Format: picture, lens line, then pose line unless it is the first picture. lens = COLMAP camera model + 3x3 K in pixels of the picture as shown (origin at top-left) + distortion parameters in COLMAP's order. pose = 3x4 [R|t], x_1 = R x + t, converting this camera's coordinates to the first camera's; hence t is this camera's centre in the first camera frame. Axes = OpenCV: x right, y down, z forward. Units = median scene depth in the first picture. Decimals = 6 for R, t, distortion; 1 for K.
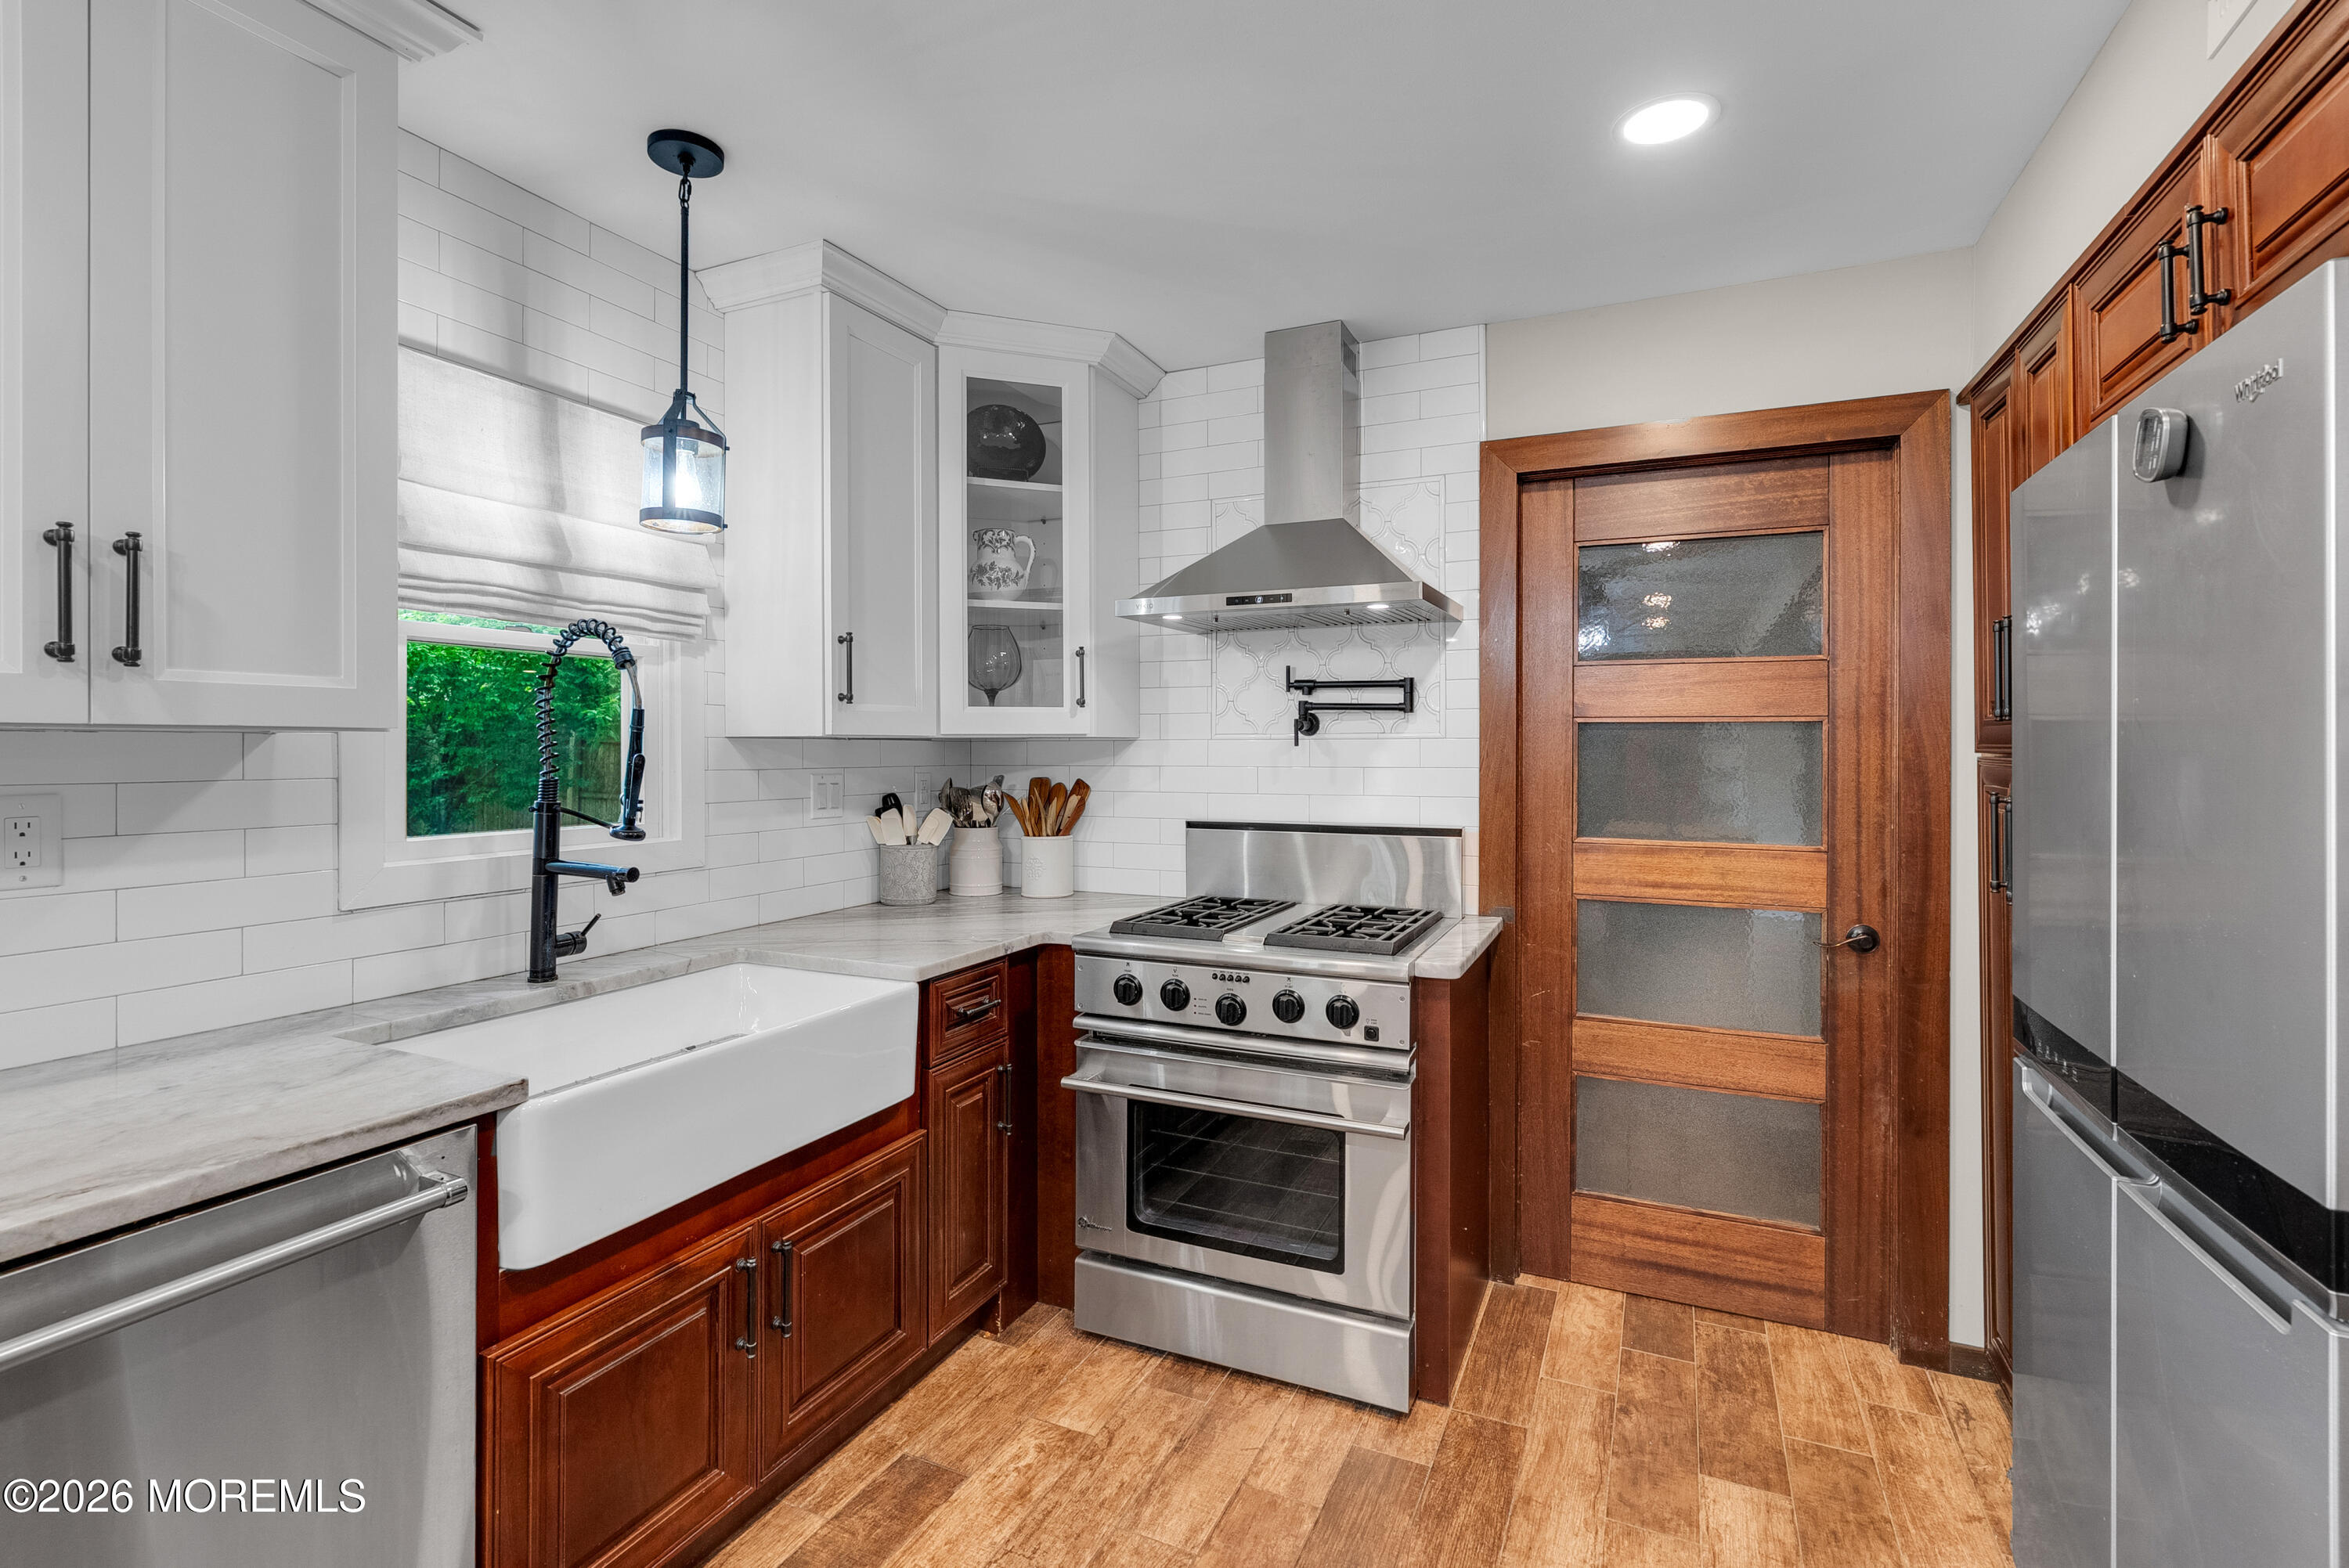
lens RADIAL K [[1080.1, 0, 1146.9], [0, 1080.1, 750.1], [0, 0, 1]] dist [-0.001883, 0.000012]
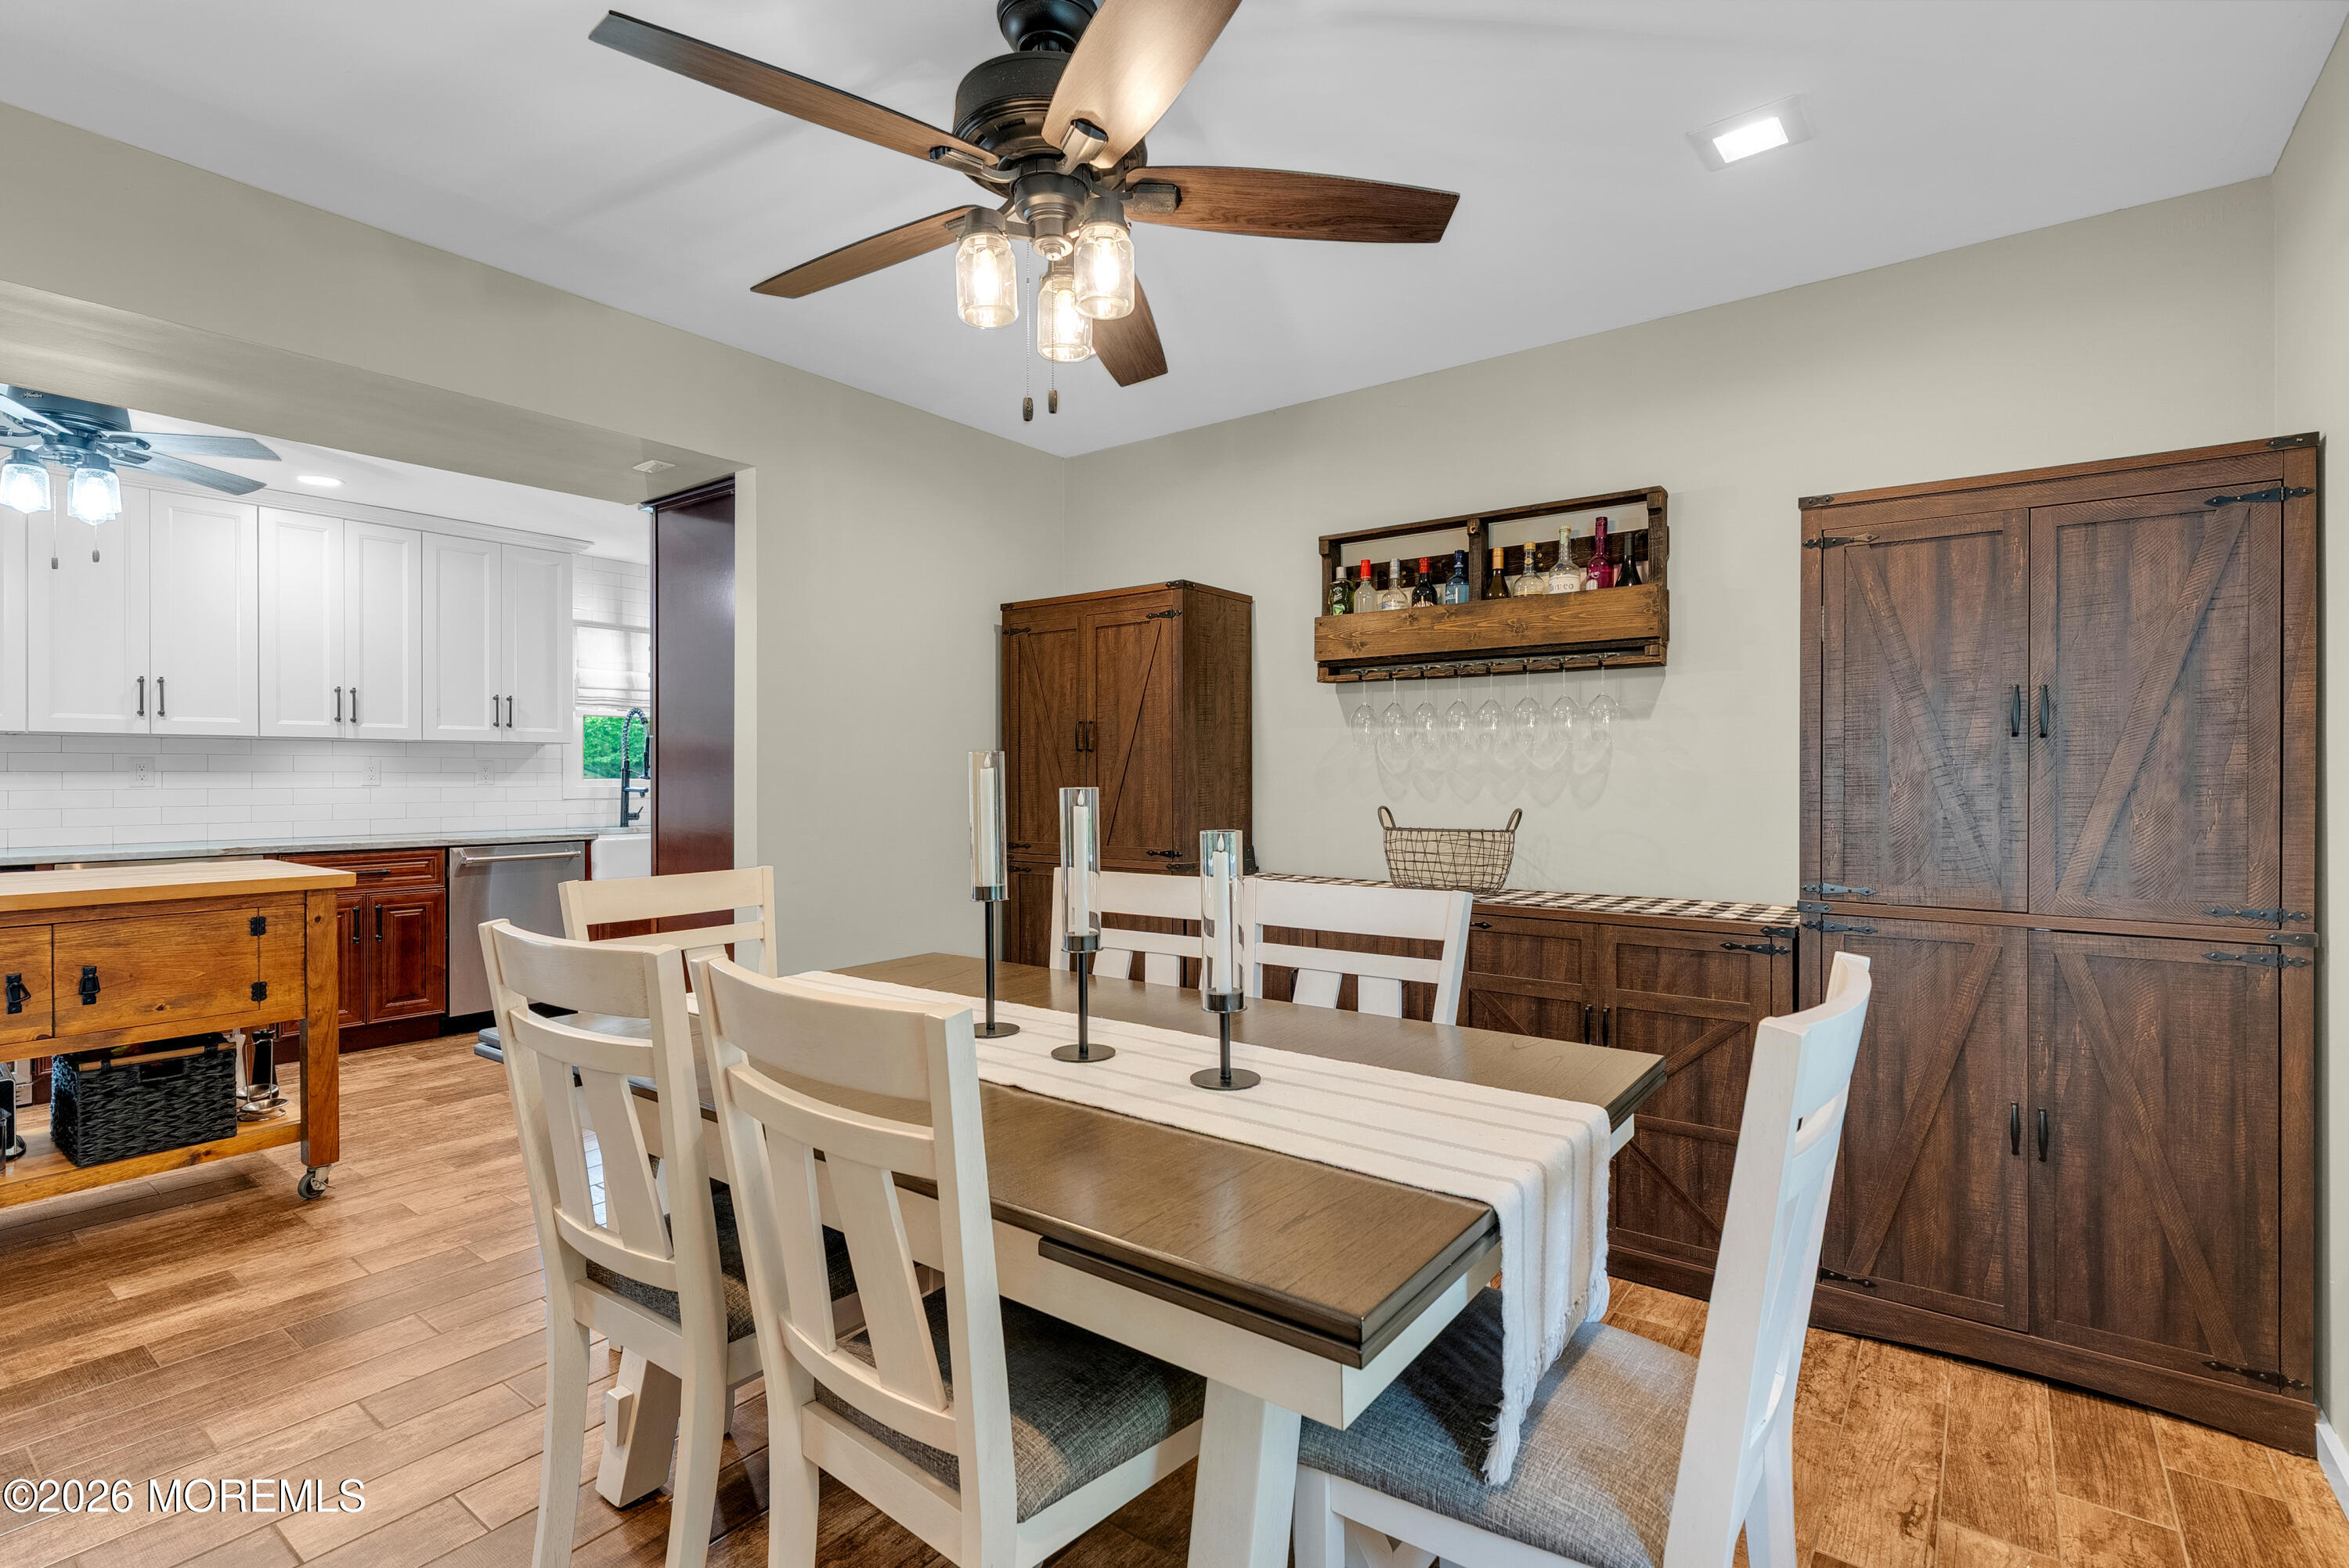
lens RADIAL K [[1090.7, 0, 1174.1], [0, 1090.7, 778.8], [0, 0, 1]] dist [-0.012372, 0.000133]
pose [[0.981604, -0.000239, -0.190927, 1.315671], [0.000823, 0.999995, 0.002982, 0.059904], [0.190926, -0.003084, 0.981600, -1.455389]]
